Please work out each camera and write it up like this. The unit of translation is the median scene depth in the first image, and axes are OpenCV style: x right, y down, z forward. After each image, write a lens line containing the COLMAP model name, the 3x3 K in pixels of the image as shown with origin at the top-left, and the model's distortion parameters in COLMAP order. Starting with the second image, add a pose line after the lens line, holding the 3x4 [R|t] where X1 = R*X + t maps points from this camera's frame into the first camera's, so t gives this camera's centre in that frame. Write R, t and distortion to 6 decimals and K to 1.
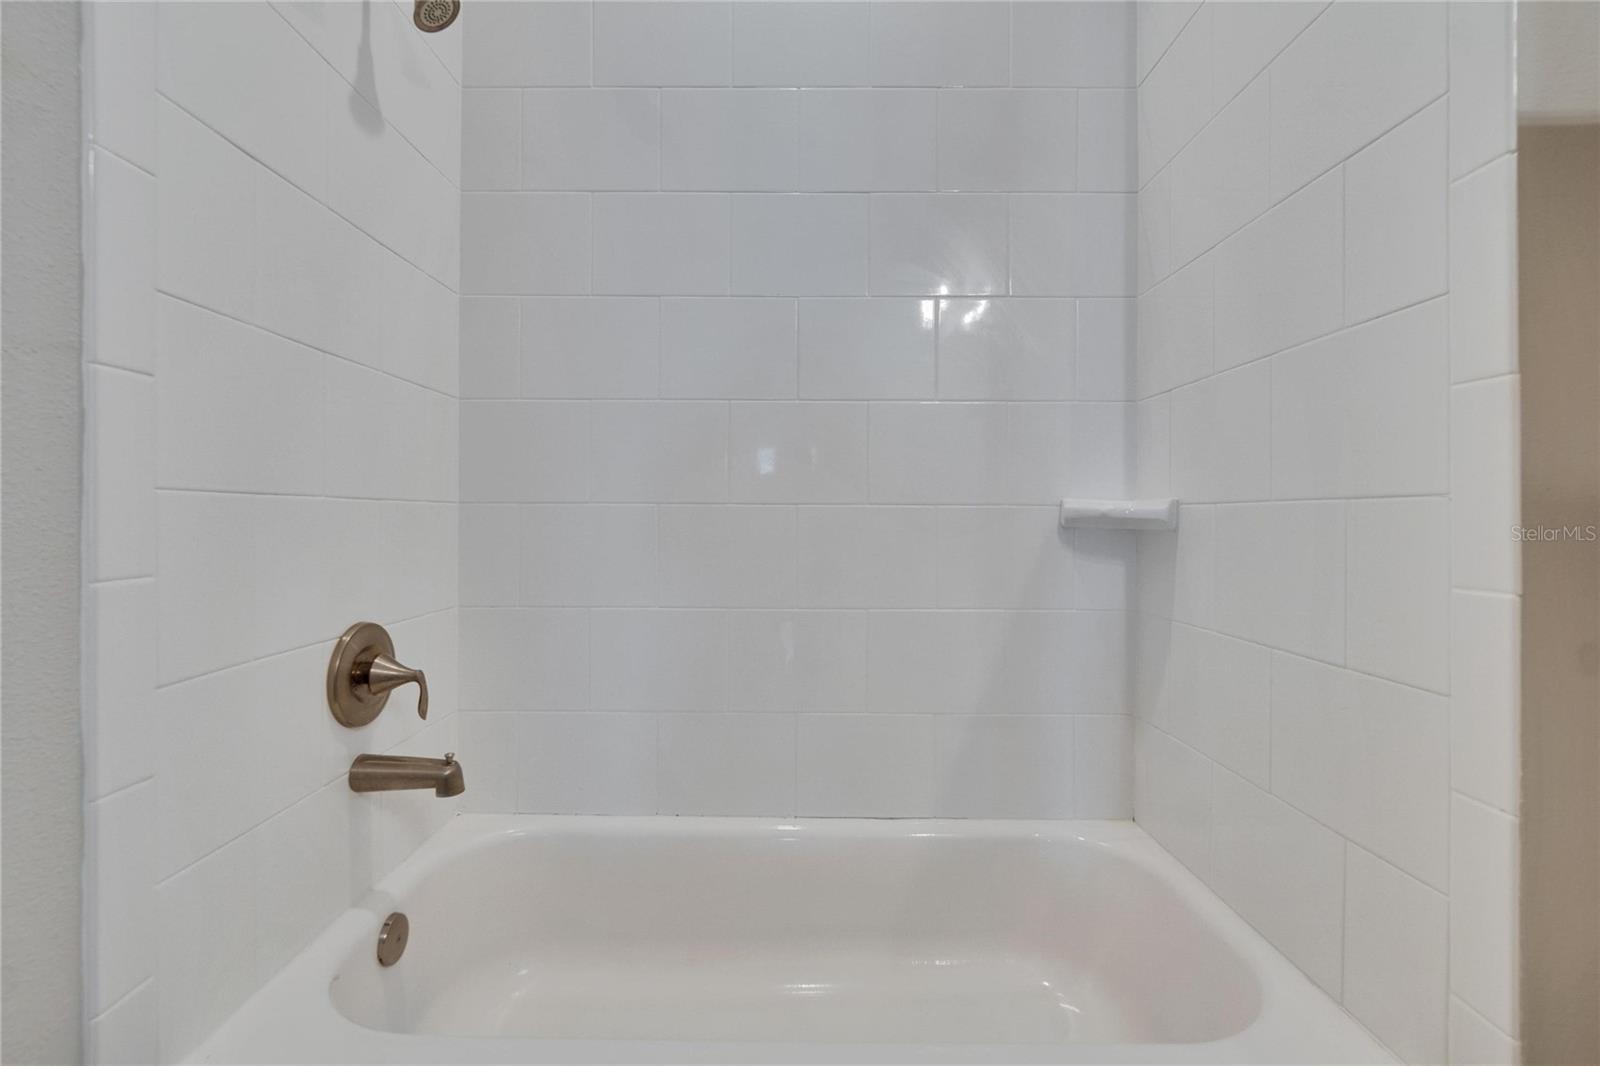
lens RADIAL K [[701.3, 0, 790.8], [0, 701.3, 536.1], [0, 0, 1]] dist [-0.003569, -0.000396]
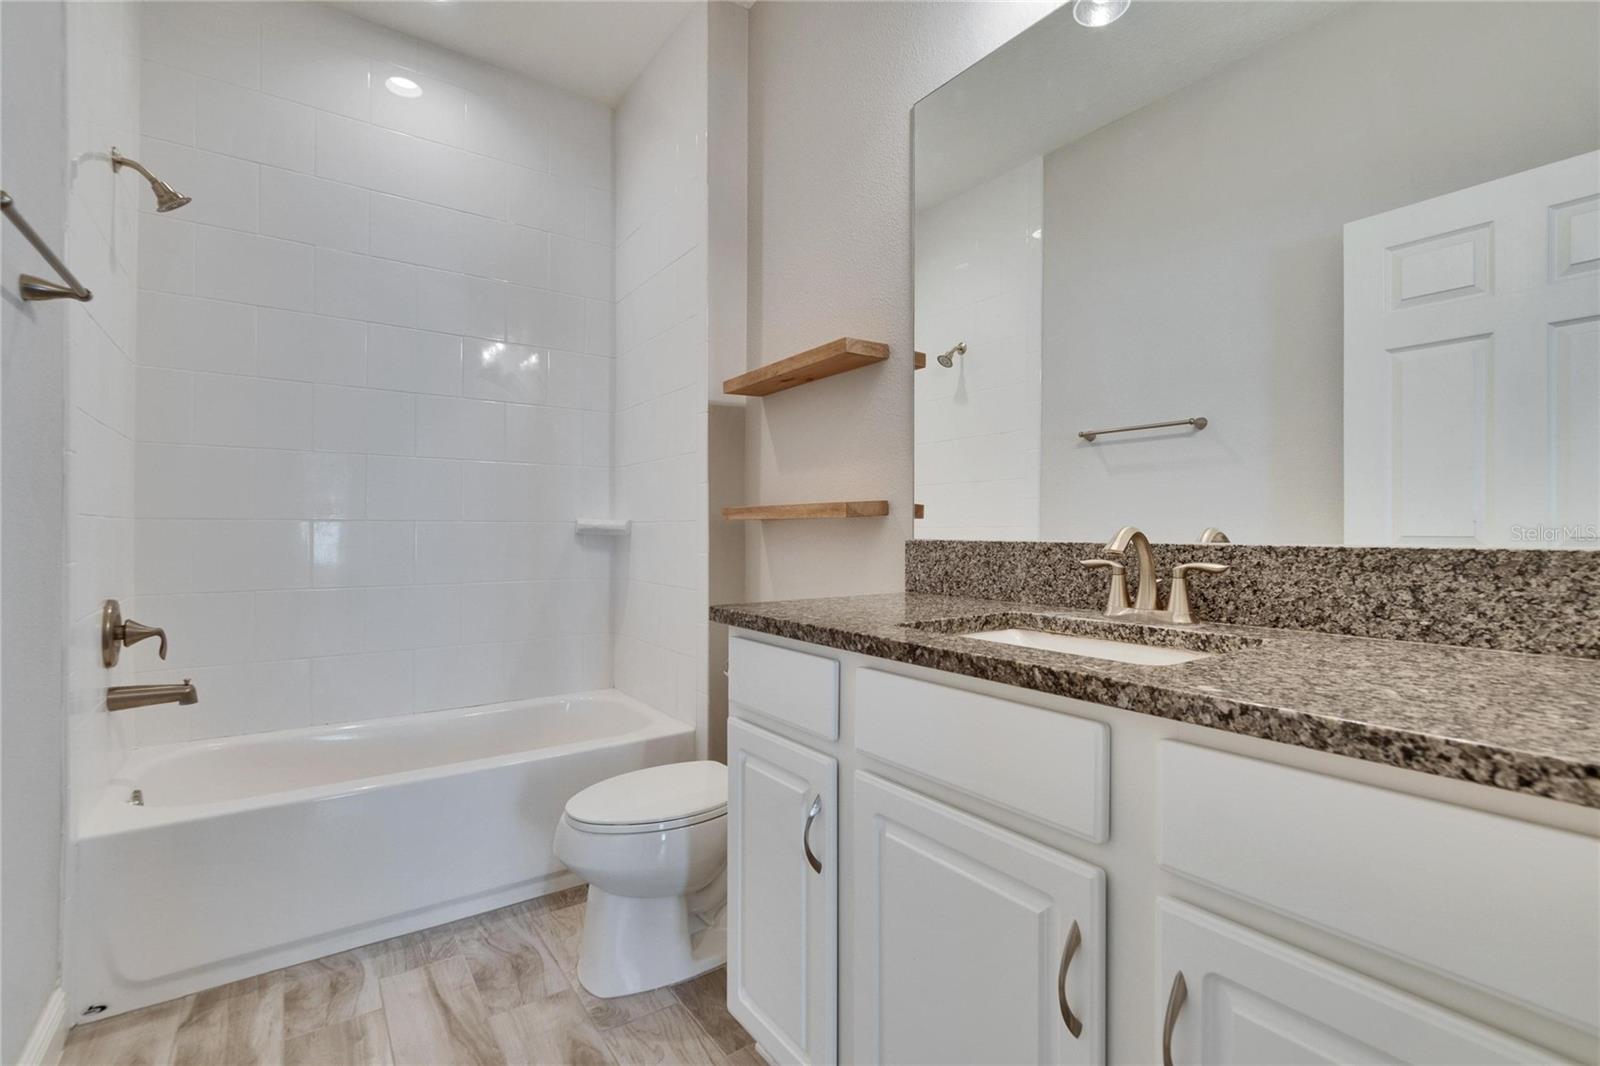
lens RADIAL K [[708.3, 0, 786.6], [0, 708.3, 536.6], [0, 0, 1]] dist [-0.003678, 0.000050]
pose [[0.823457, -0.005397, 0.567353, -0.250926], [0.011927, 0.999898, -0.007799, 0.017675], [-0.567253, 0.013189, 0.823438, -0.972632]]
